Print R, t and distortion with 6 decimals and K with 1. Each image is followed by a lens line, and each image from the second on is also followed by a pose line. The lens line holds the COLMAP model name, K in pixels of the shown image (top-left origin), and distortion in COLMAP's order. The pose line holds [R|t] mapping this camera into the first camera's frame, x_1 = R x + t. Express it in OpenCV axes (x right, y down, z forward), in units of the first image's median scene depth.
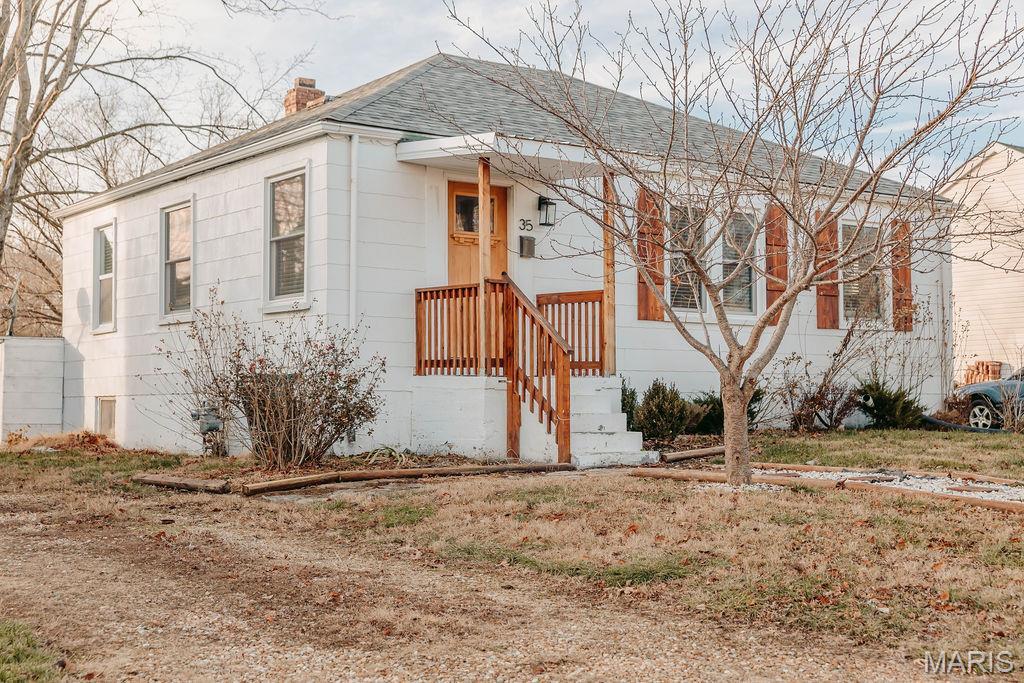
lens RADIAL K [[1468.0, 0, 514.0], [0, 1468.0, 341.4], [0, 0, 1]] dist [0.031519, 0.000000]
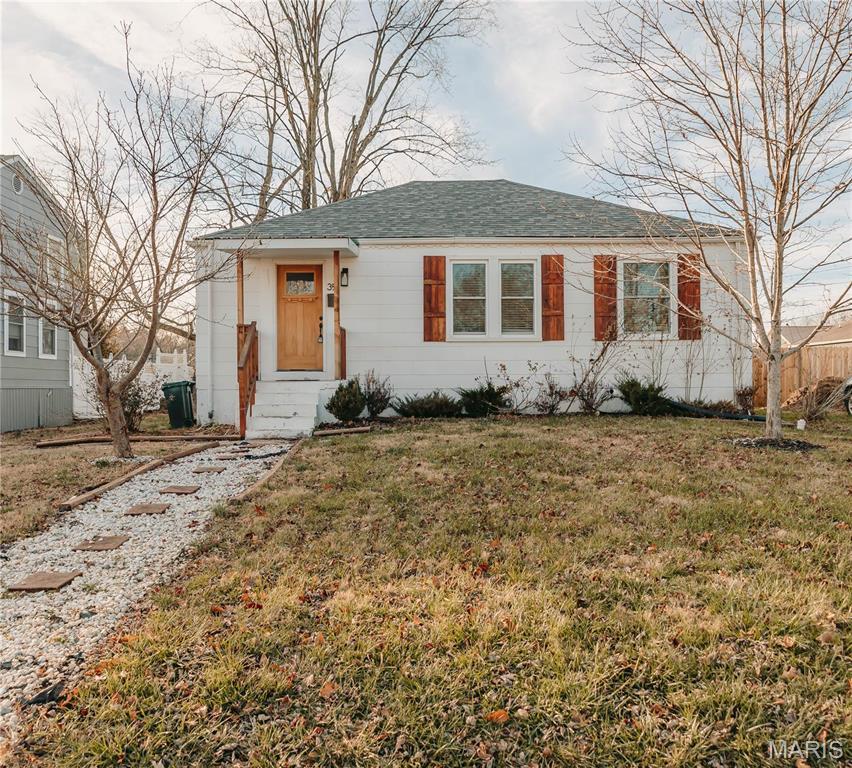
lens RADIAL K [[817.5, 0, 424.8], [0, 817.5, 384.7], [0, 0, 1]] dist [-0.013352, 0.000000]
pose [[0.802842, -0.005987, -0.596162, 0.540987], [0.032384, 0.998911, 0.033580, 0.001547], [0.595312, -0.046266, 0.802162, 0.288058]]
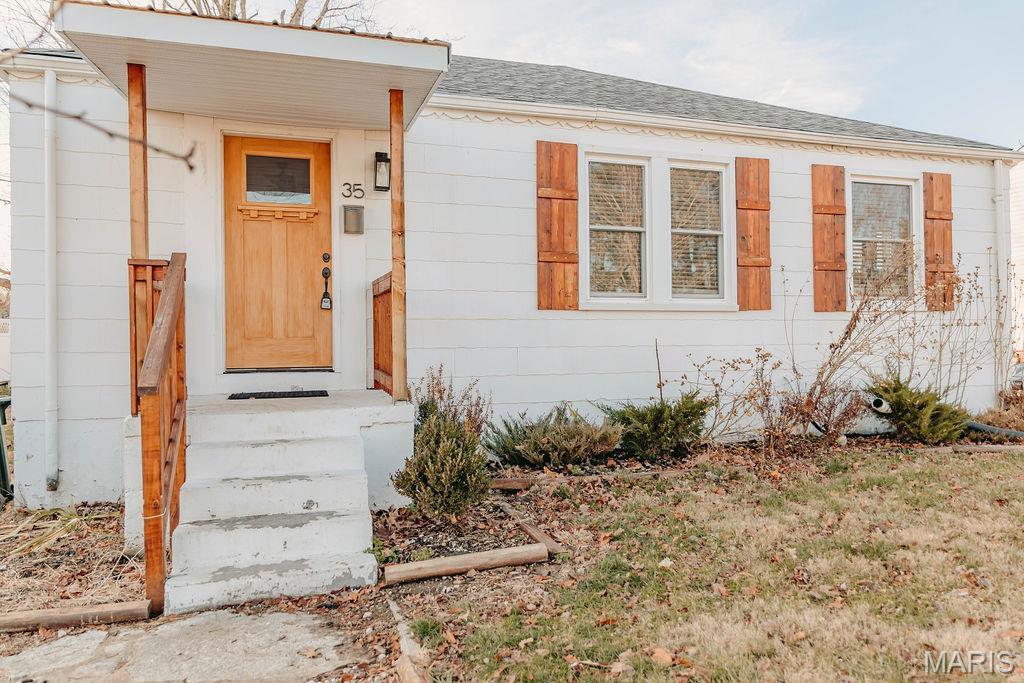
lens RADIAL K [[688.8, 0, 508.5], [0, 688.8, 339.8], [0, 0, 1]] dist [0.000468, -0.001691]
pose [[0.943671, -0.008074, -0.330788, 0.174634], [0.022777, 0.998916, 0.040596, -0.012653], [0.330102, -0.045843, 0.942832, 0.593711]]
